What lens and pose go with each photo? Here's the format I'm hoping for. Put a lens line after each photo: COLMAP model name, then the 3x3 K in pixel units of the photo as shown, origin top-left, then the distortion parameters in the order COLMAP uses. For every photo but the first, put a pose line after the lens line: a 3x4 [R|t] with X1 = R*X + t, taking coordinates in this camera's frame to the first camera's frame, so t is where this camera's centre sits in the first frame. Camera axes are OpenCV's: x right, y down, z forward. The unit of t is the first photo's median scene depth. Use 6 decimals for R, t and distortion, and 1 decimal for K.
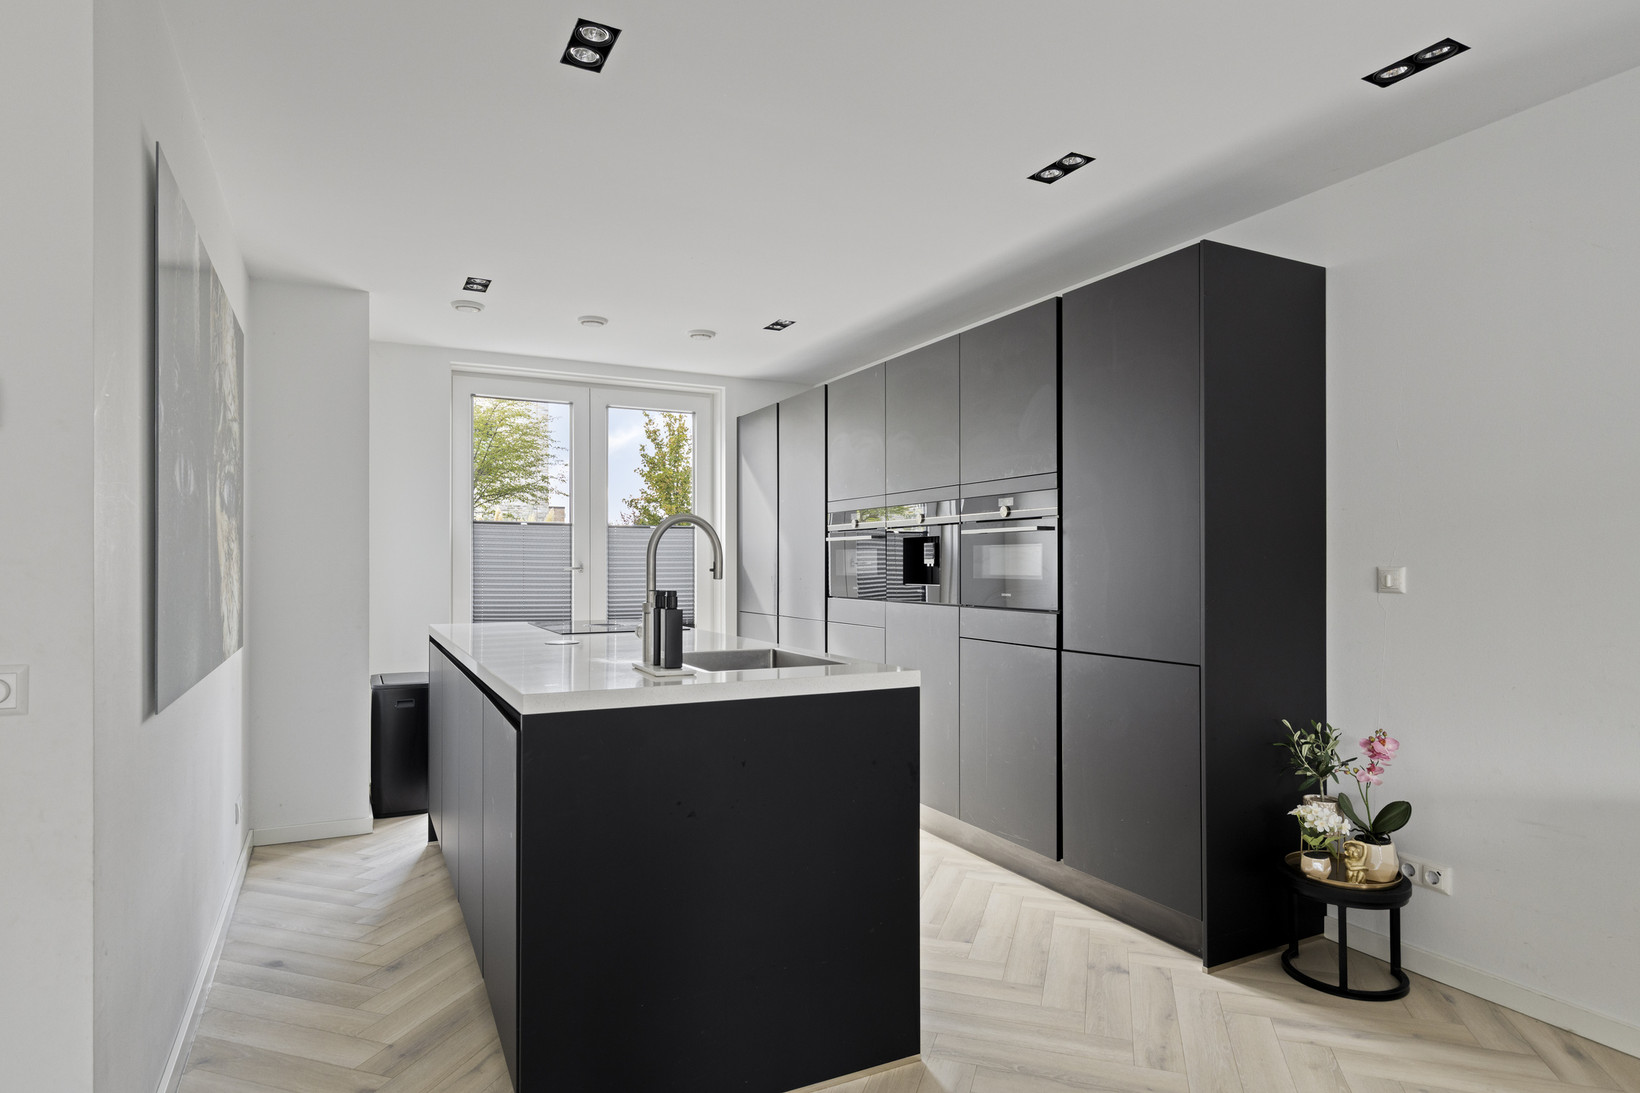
lens RADIAL K [[948.3, 0, 819.2], [0, 948.3, 565.4], [0, 0, 1]] dist [0.001000, 0.000280]
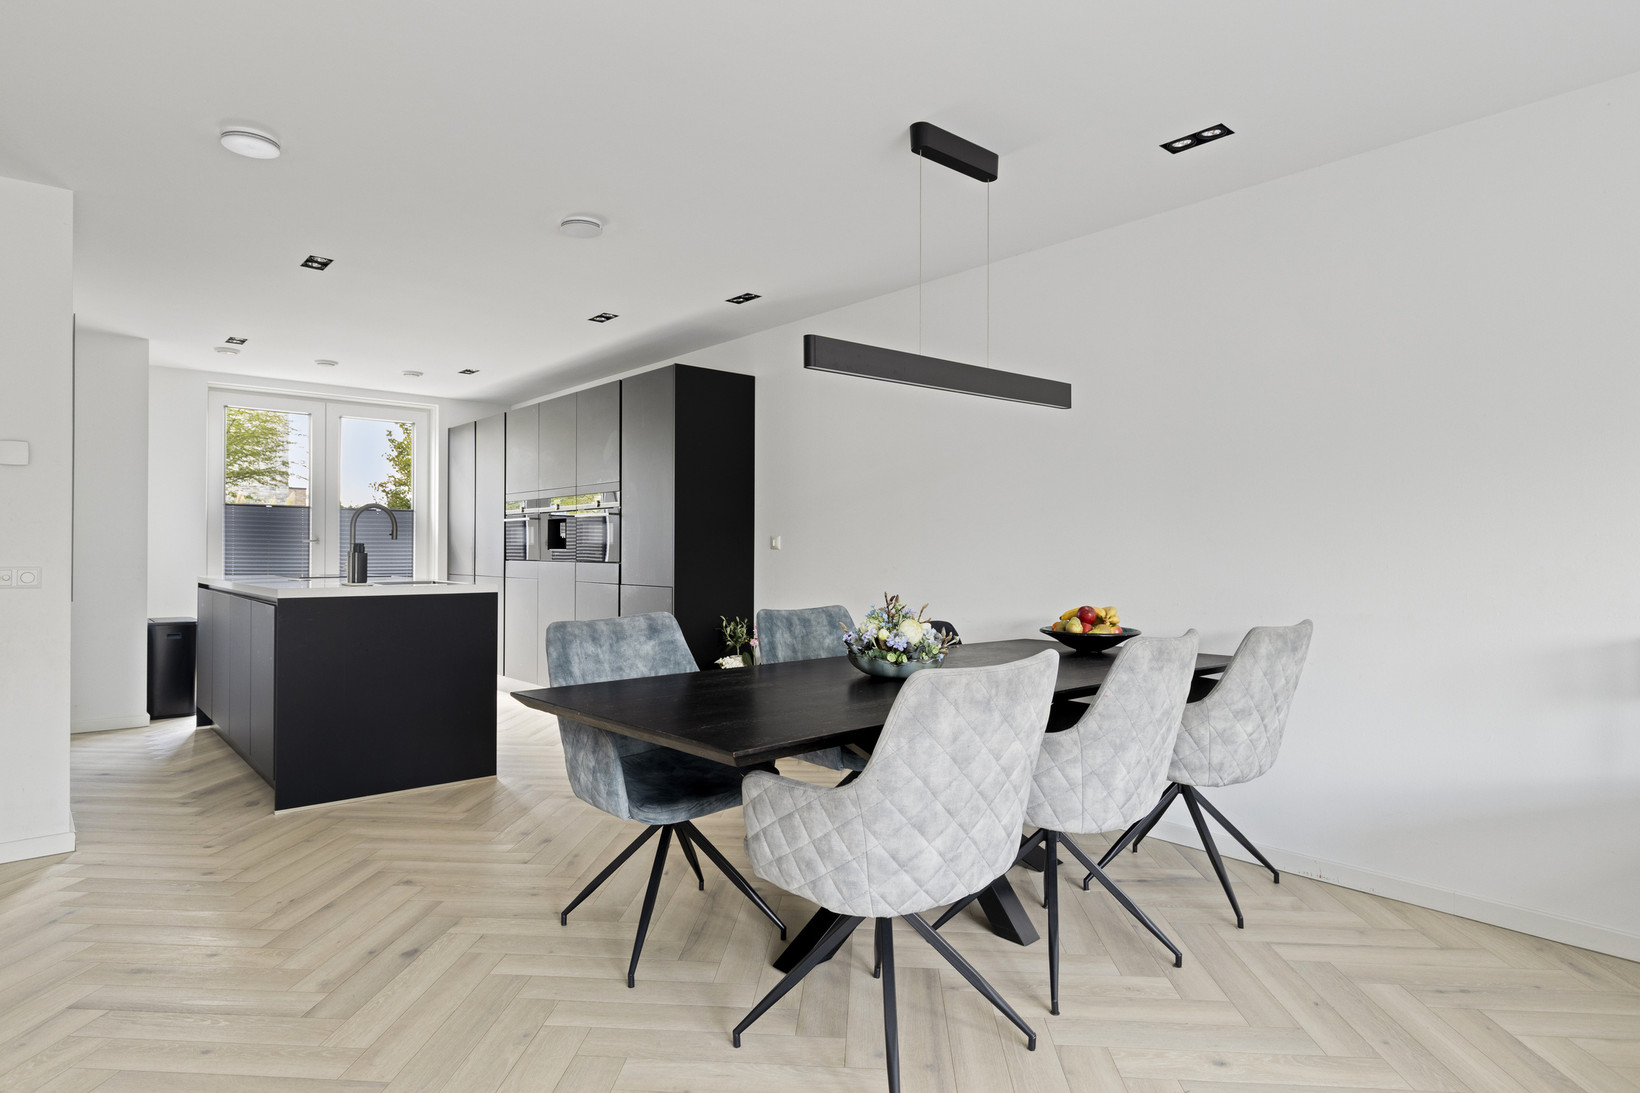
lens RADIAL K [[927.4, 0, 827.1], [0, 927.4, 548.2], [0, 0, 1]] dist [0.000335, 0.000125]
pose [[0.969158, 0.003034, 0.246422, 0.144372], [-0.002320, 0.999992, -0.003188, 0.019740], [-0.246430, 0.002518, 0.969157, -0.519116]]
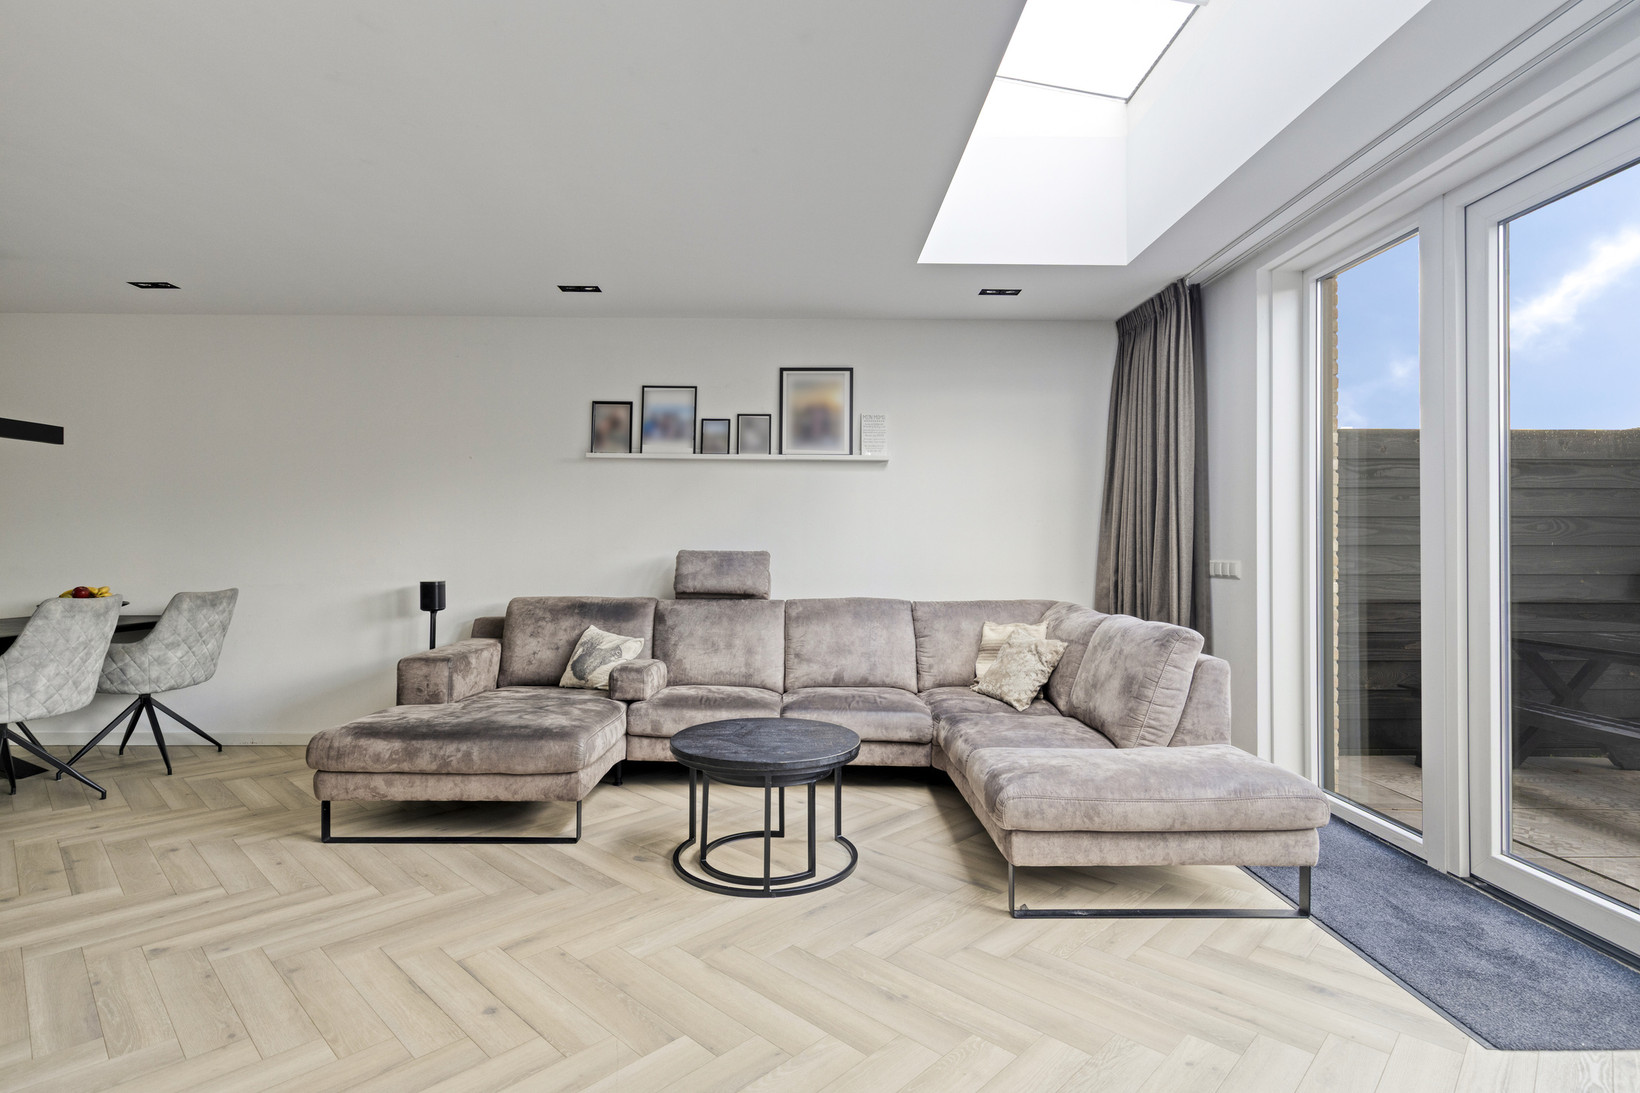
lens RADIAL K [[804.8, 0, 820.0], [0, 804.8, 546.5], [0, 0, 1]] dist [-0.000412, -0.000801]
pose [[0.433822, 0.002765, 0.900994, 0.080506], [-0.002361, 0.999995, -0.001933, 0.018500], [-0.900996, -0.001289, 0.433826, -0.982032]]
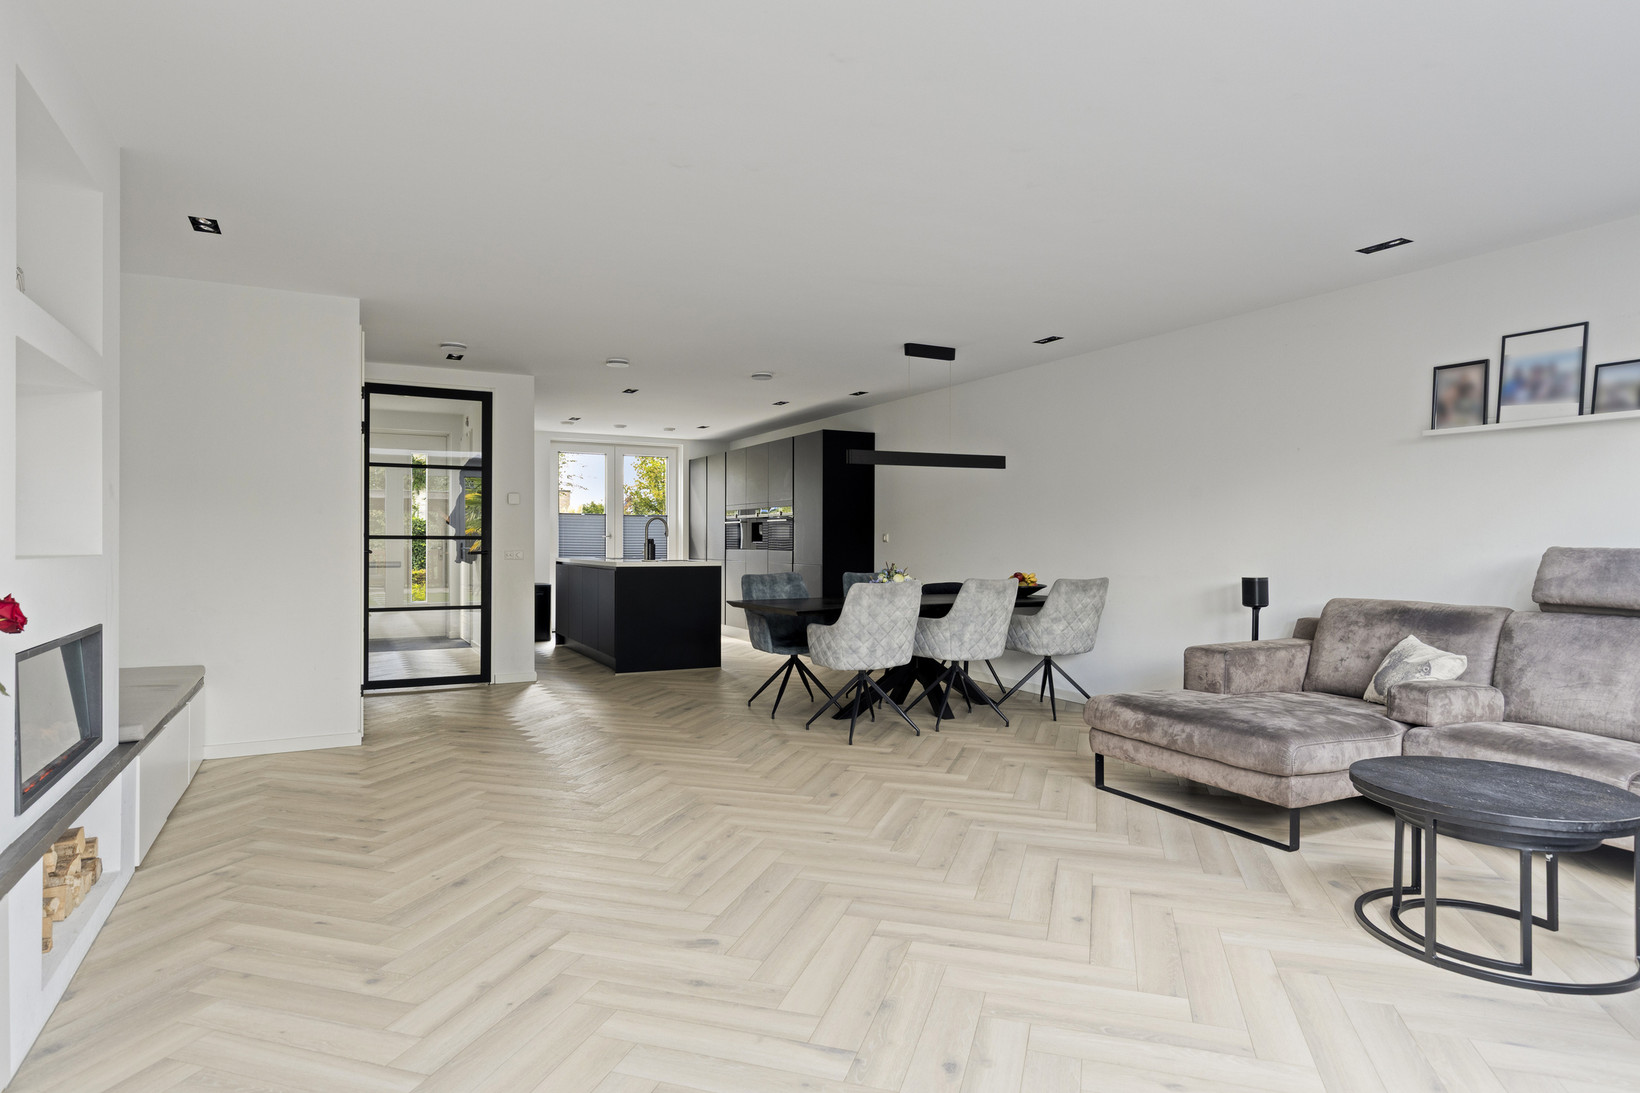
lens RADIAL K [[927.4, 0, 827.1], [0, 927.4, 548.2], [0, 0, 1]] dist [0.000335, 0.000125]
pose [[0.999748, 0.002026, 0.022376, 0.208988], [-0.002169, 0.999977, 0.006357, 0.018498], [-0.022363, -0.006404, 0.999729, -1.234578]]
